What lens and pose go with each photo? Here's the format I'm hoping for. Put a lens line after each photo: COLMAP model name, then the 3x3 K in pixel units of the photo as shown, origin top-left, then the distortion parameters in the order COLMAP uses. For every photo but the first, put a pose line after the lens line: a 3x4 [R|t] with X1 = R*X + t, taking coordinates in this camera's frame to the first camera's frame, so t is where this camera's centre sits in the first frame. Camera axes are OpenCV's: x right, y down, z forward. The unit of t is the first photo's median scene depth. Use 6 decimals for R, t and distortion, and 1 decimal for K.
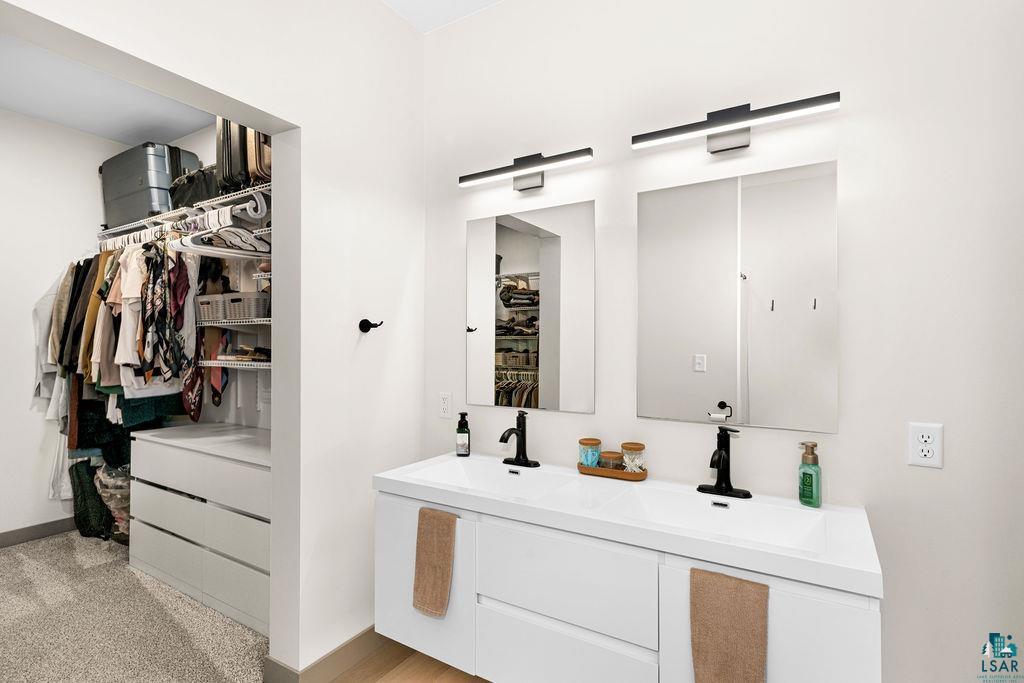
lens RADIAL K [[498.2, 0, 509.3], [0, 498.2, 342.9], [0, 0, 1]] dist [0.000880, 0.002626]
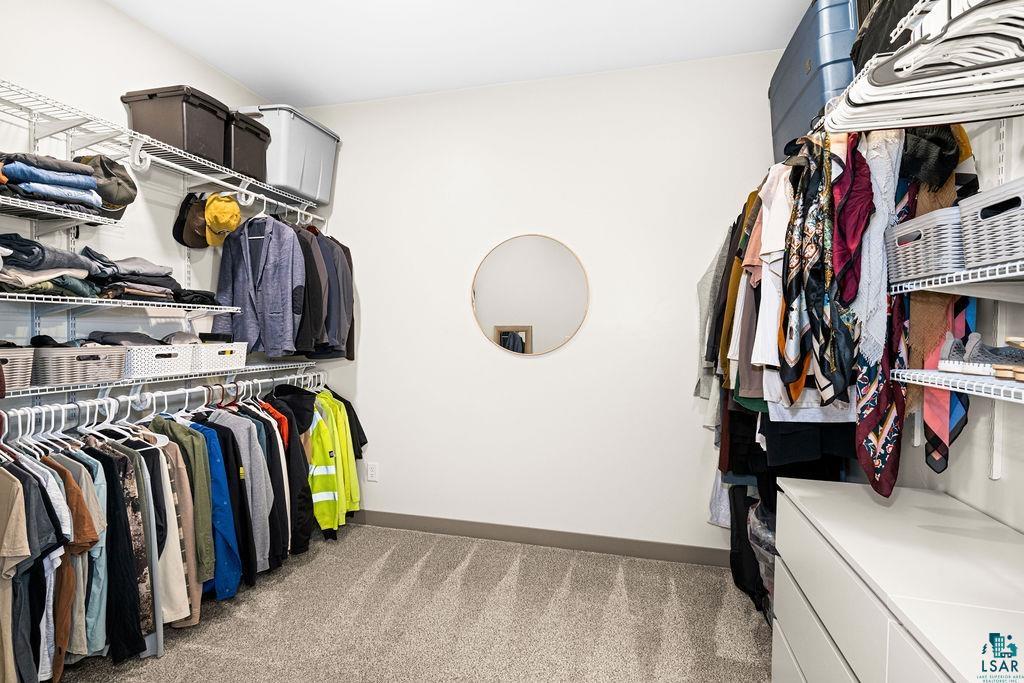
lens RADIAL K [[498.2, 0, 506.4], [0, 498.2, 344.3], [0, 0, 1]] dist [0.000880, 0.002626]
pose [[0.300284, 0.025296, -0.953514, -0.295412], [-0.005677, 0.999678, 0.024733, 0.003636], [0.953833, -0.002014, 0.300331, 0.528690]]
